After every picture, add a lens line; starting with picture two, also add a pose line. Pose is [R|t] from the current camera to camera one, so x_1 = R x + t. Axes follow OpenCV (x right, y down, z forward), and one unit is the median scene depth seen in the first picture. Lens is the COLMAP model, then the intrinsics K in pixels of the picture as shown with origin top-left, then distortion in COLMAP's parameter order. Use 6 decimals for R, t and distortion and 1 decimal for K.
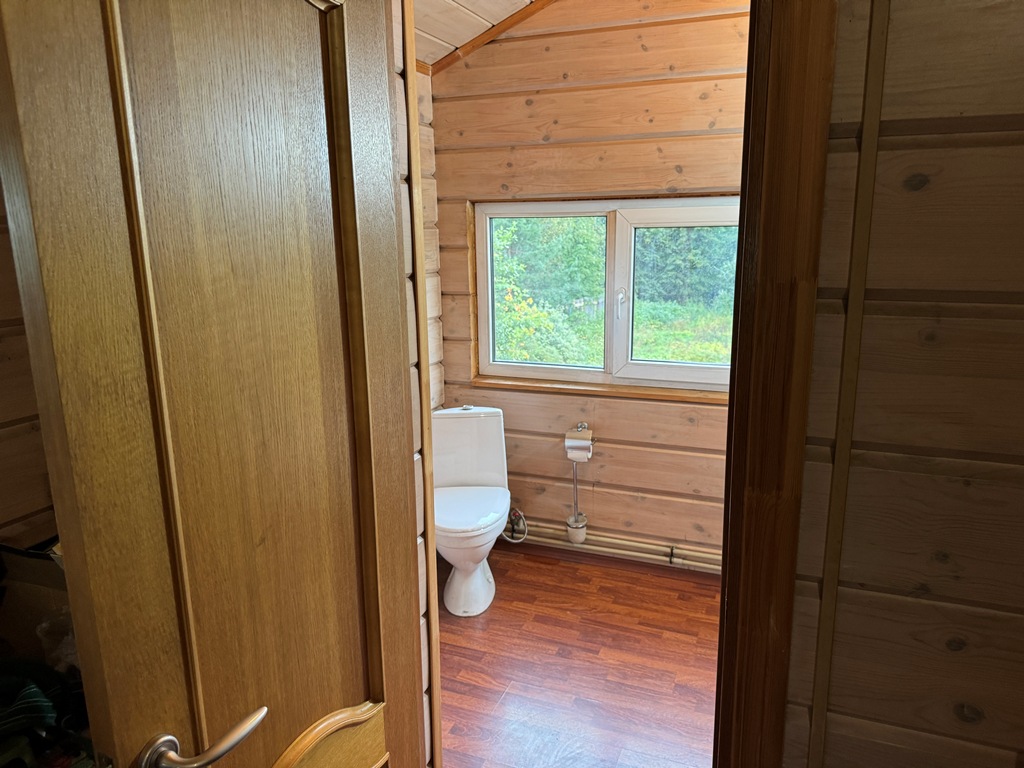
lens RADIAL K [[727.4, 0, 511.1], [0, 727.4, 380.4], [0, 0, 1]] dist [0.106130, -0.106697]
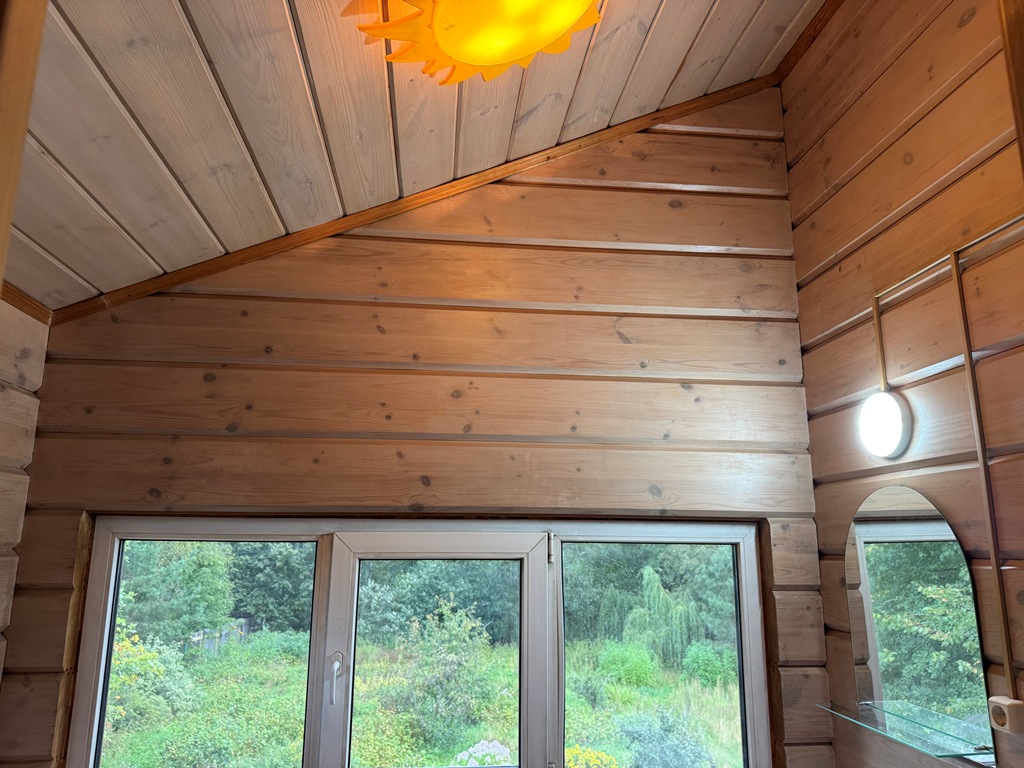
lens RADIAL K [[723.5, 0, 512.0], [0, 723.5, 384.0], [0, 0, 1]] dist [0.050577, -0.067628]
pose [[0.884455, 0.118437, 0.451346, -0.031377], [0.080620, 0.913922, -0.397802, -0.071340], [-0.459609, 0.388225, 0.798774, 0.306150]]
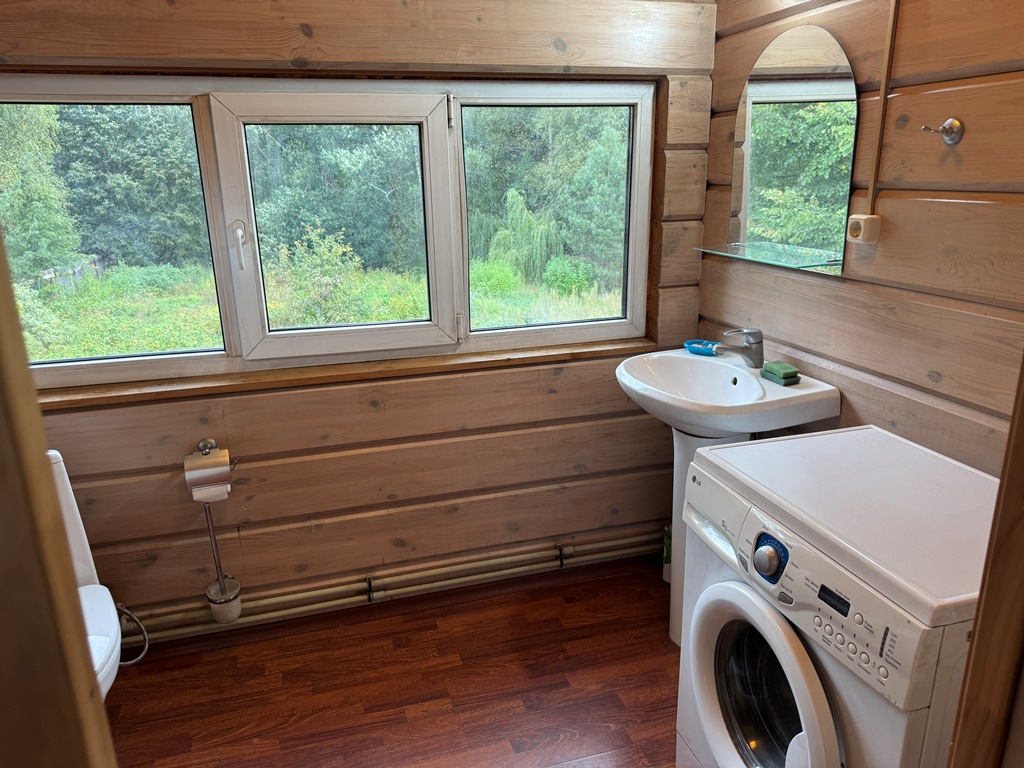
lens RADIAL K [[723.5, 0, 512.0], [0, 723.5, 384.0], [0, 0, 1]] dist [0.050577, -0.067628]
pose [[0.785950, -0.177968, 0.592123, -0.060147], [0.140246, 0.984031, 0.109605, -0.022116], [-0.602174, -0.003101, 0.798359, 0.337115]]
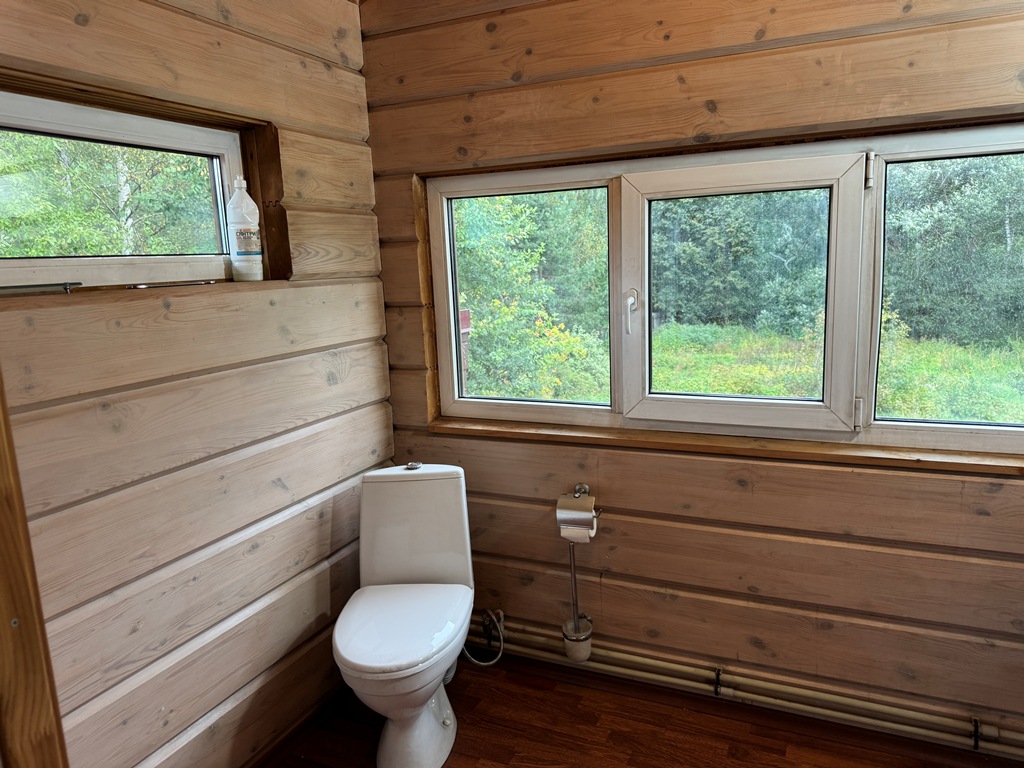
lens RADIAL K [[729.4, 0, 510.5], [0, 729.4, 377.8], [0, 0, 1]] dist [0.052503, -0.051738]
pose [[0.998334, -0.019107, -0.054445, 0.070479], [0.016870, 0.999006, -0.041253, -0.016022], [0.055179, 0.040266, 0.997664, 0.302620]]
